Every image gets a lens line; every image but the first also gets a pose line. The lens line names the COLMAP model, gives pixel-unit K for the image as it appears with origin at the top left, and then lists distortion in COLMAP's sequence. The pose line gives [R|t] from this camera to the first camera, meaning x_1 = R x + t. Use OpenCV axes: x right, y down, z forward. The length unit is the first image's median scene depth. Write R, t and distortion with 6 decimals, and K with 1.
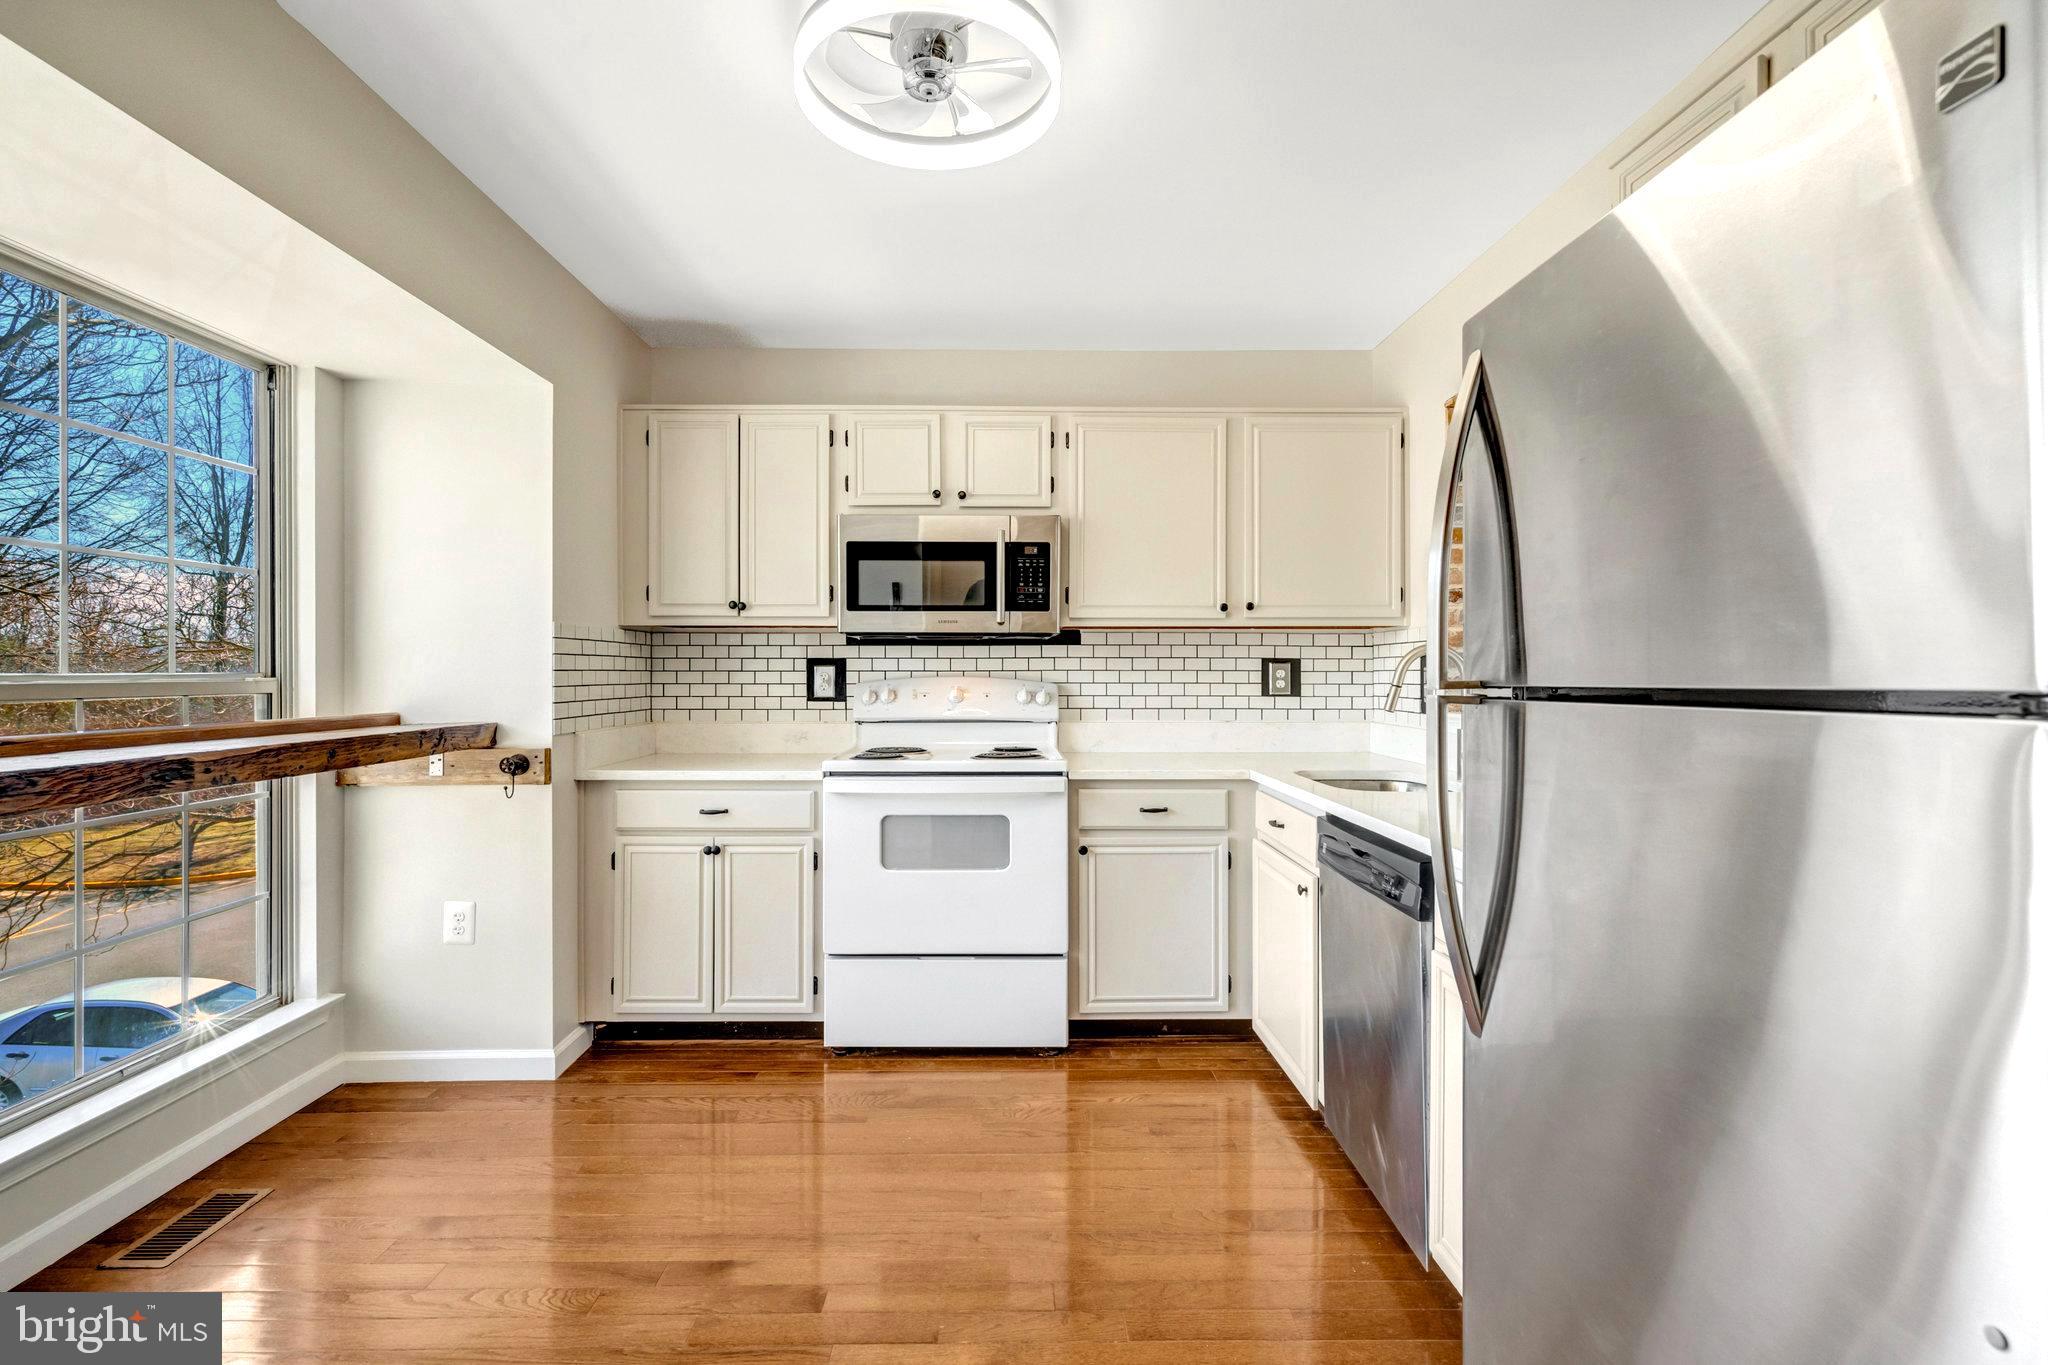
lens RADIAL K [[956.3, 0, 1017.8], [0, 956.3, 671.3], [0, 0, 1]] dist [0.002167, 0.000240]
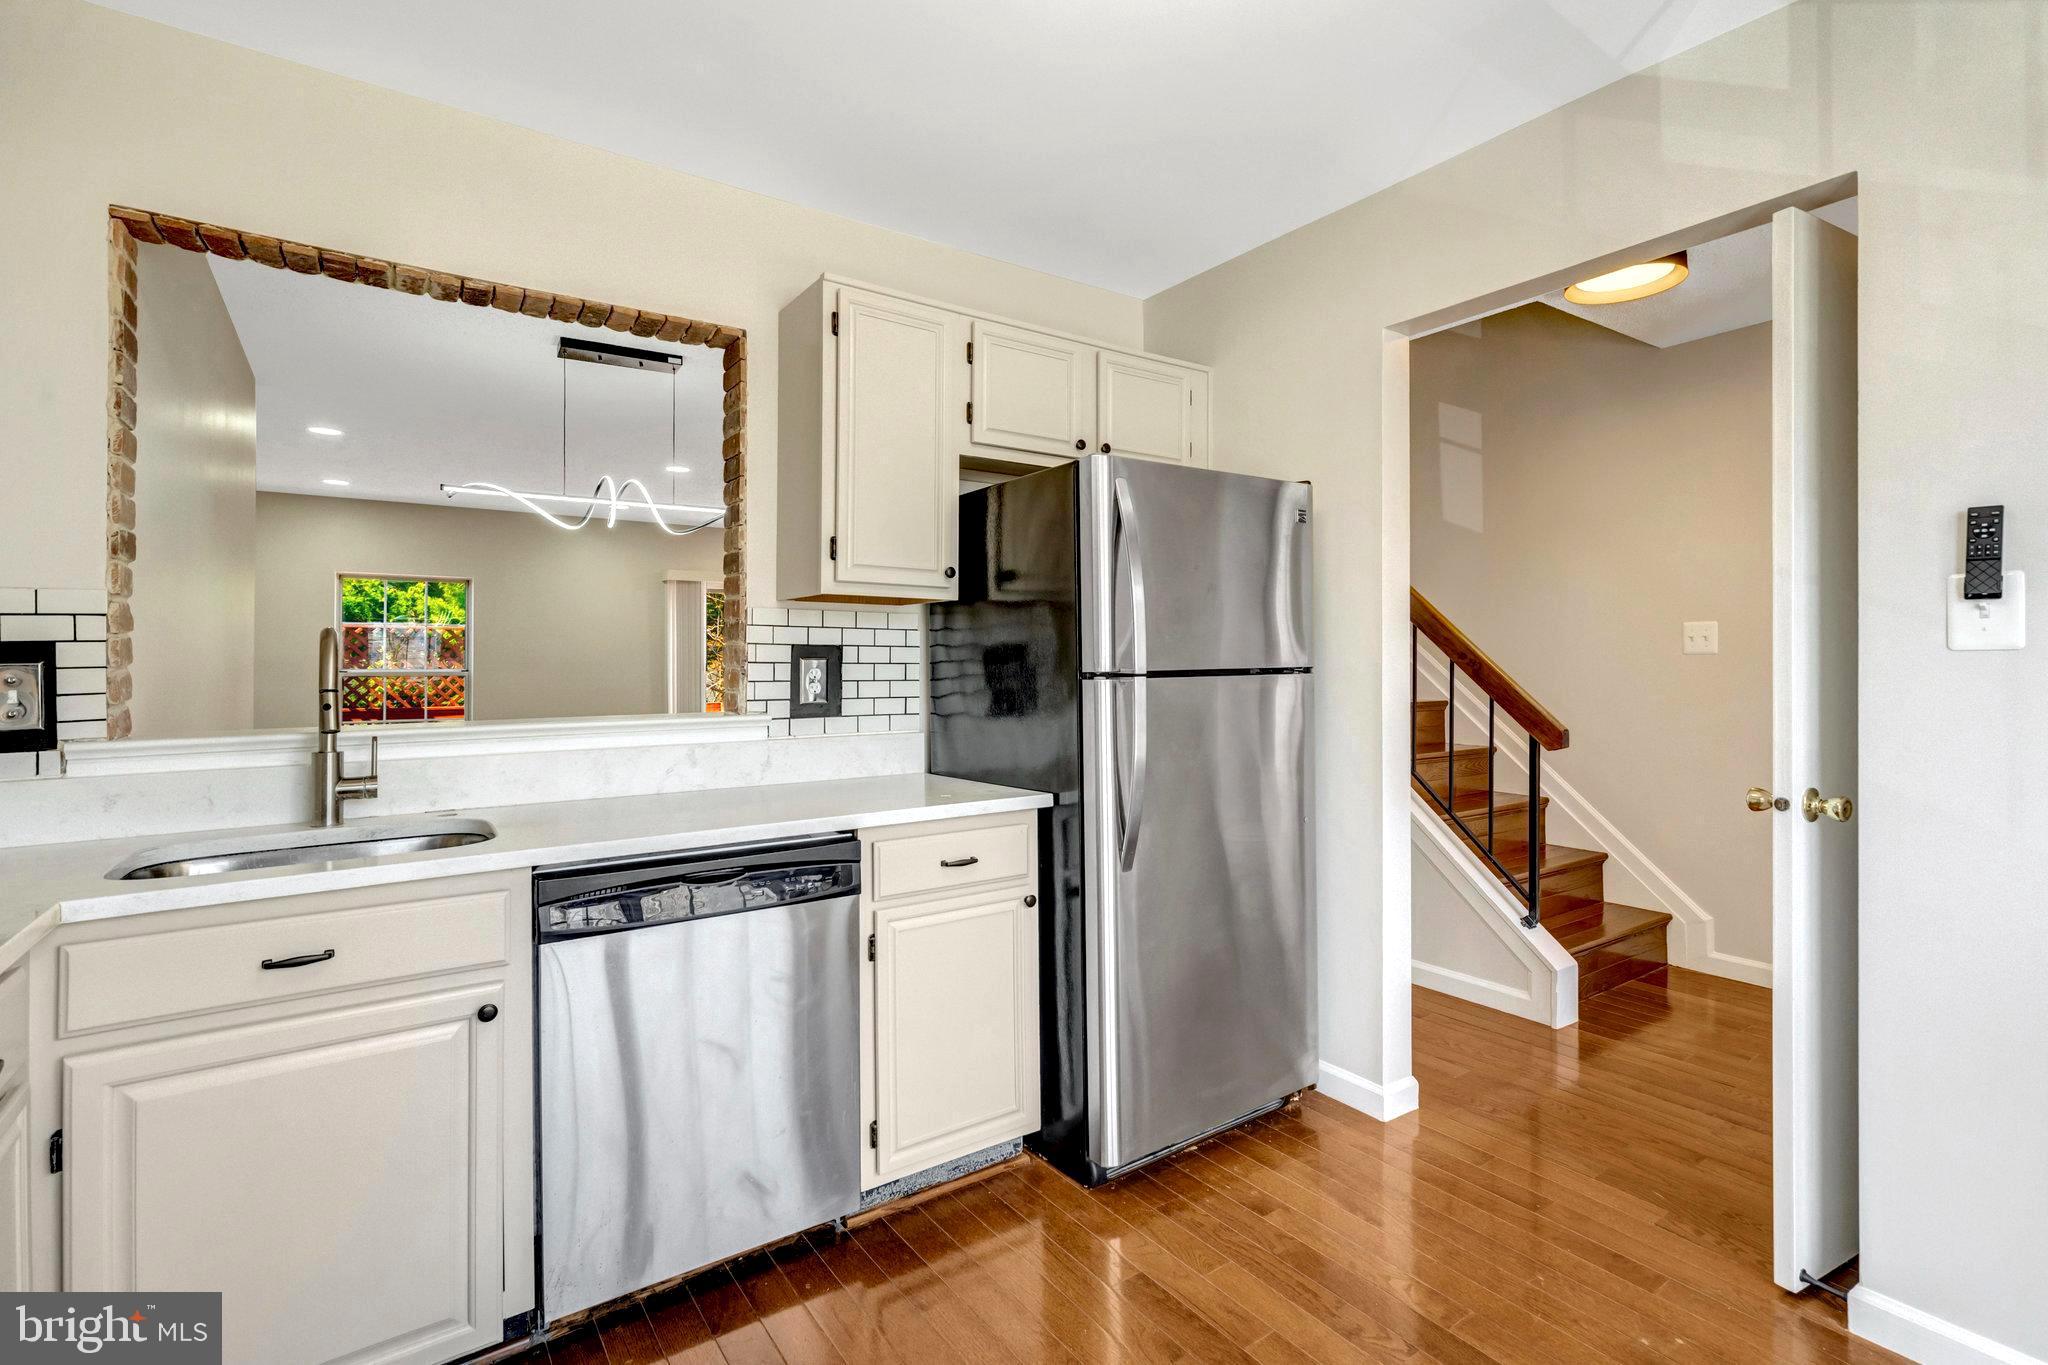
lens RADIAL K [[956.3, 0, 1035.9], [0, 956.3, 662.4], [0, 0, 1]] dist [0.002167, 0.000240]
pose [[-0.568566, 0.002717, 0.822633, -0.280344], [0.006172, 0.999980, 0.000963, -0.004393], [-0.822615, 0.005625, -0.568572, 1.391961]]
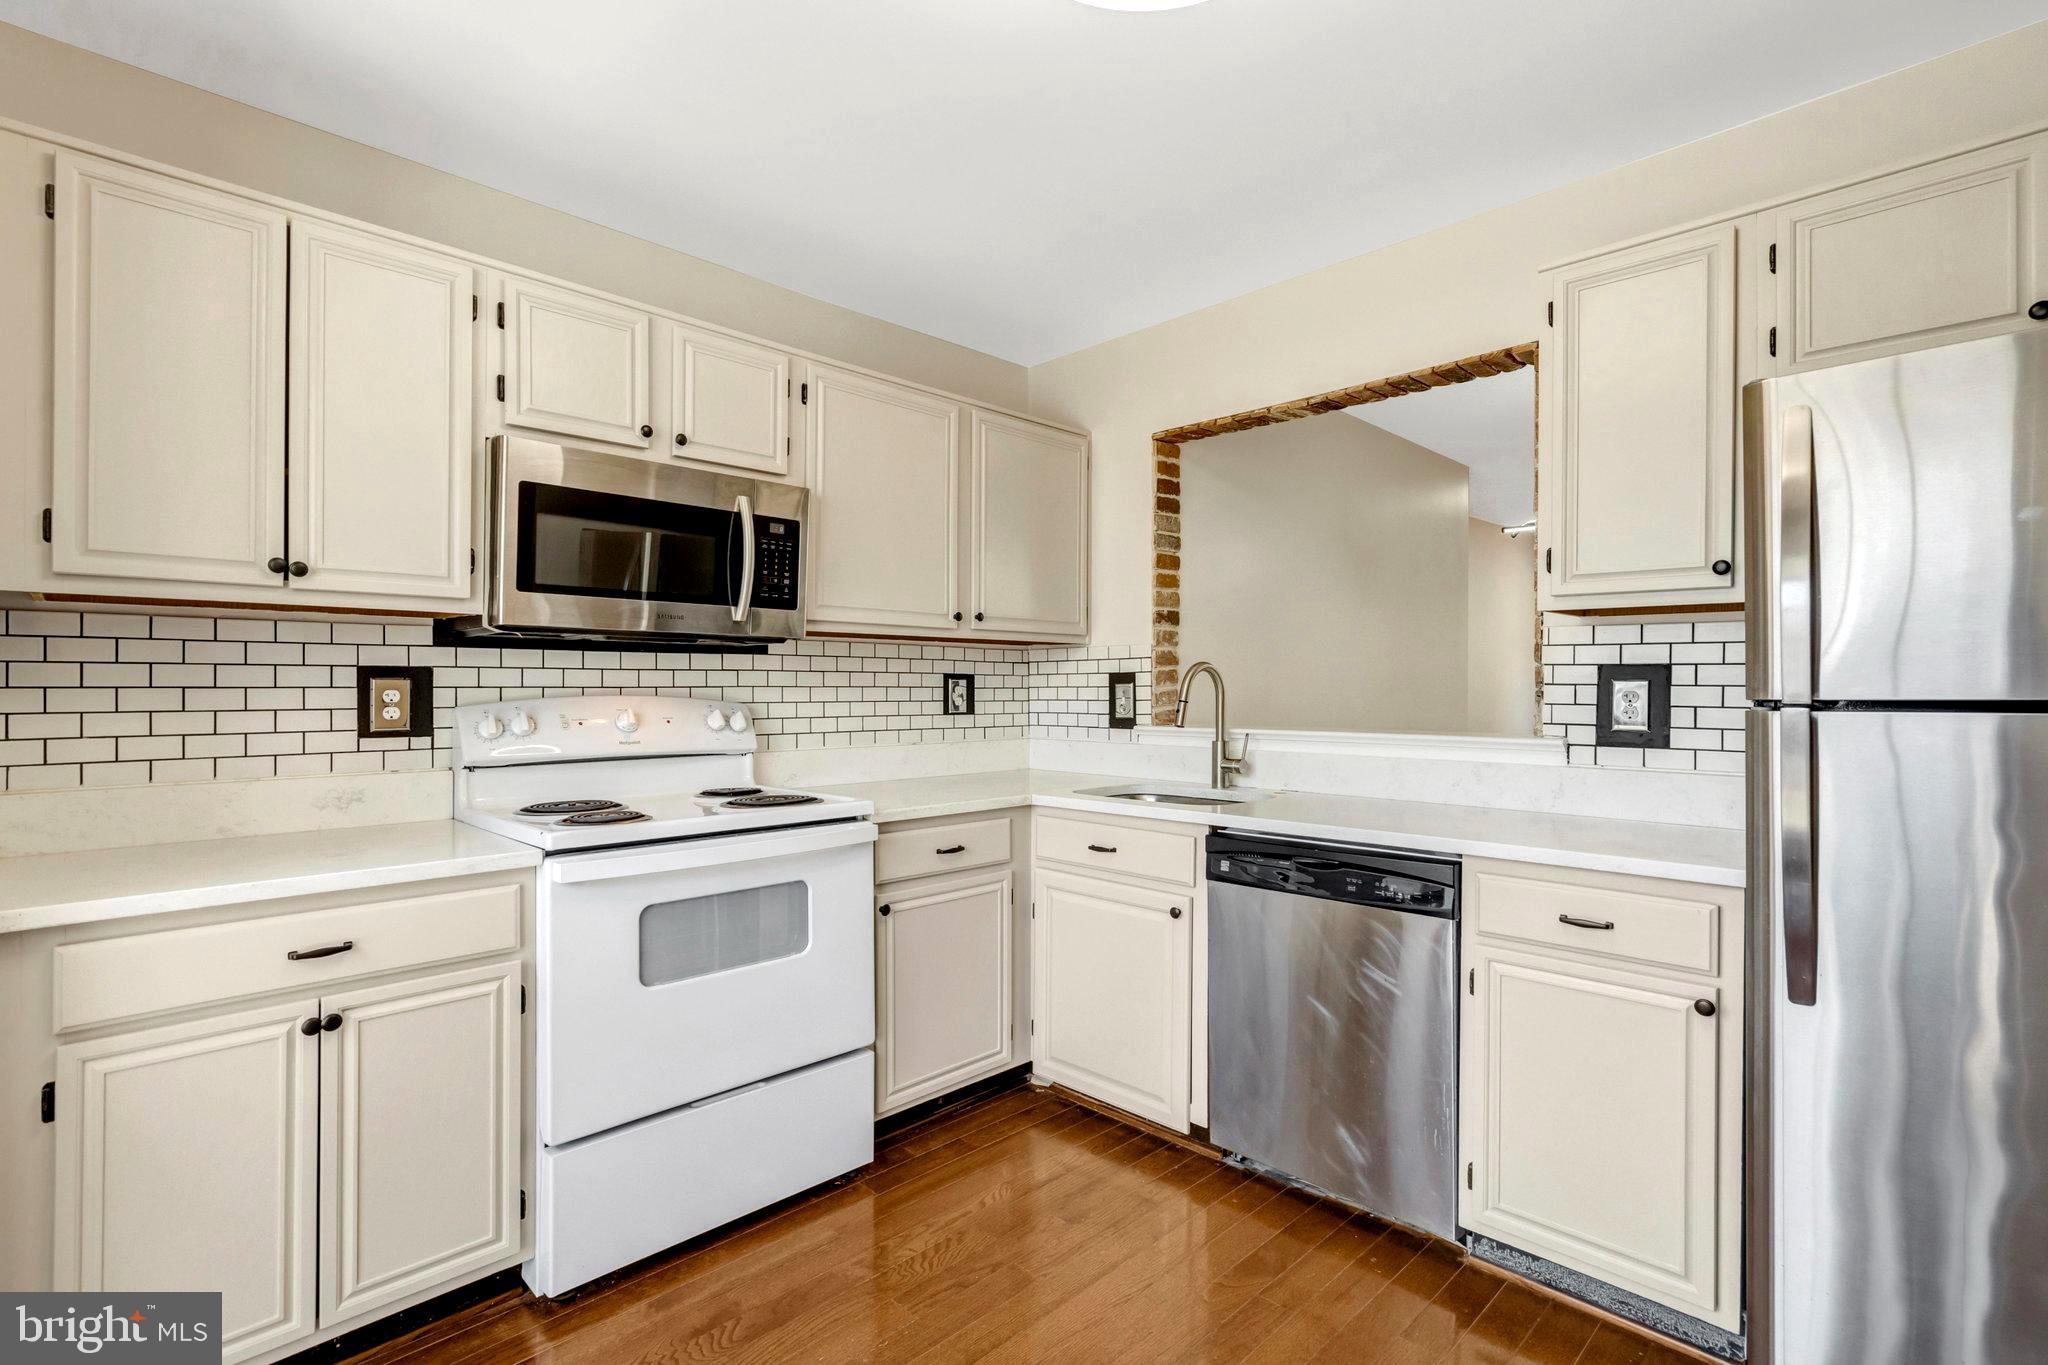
lens RADIAL K [[956.3, 0, 1035.1], [0, 956.3, 693.6], [0, 0, 1]] dist [0.002167, 0.000240]
pose [[0.713636, -0.004479, 0.700502, -0.364112], [0.000504, 0.999983, 0.005880, 0.000301], [-0.700516, -0.003843, 0.713626, 0.305489]]
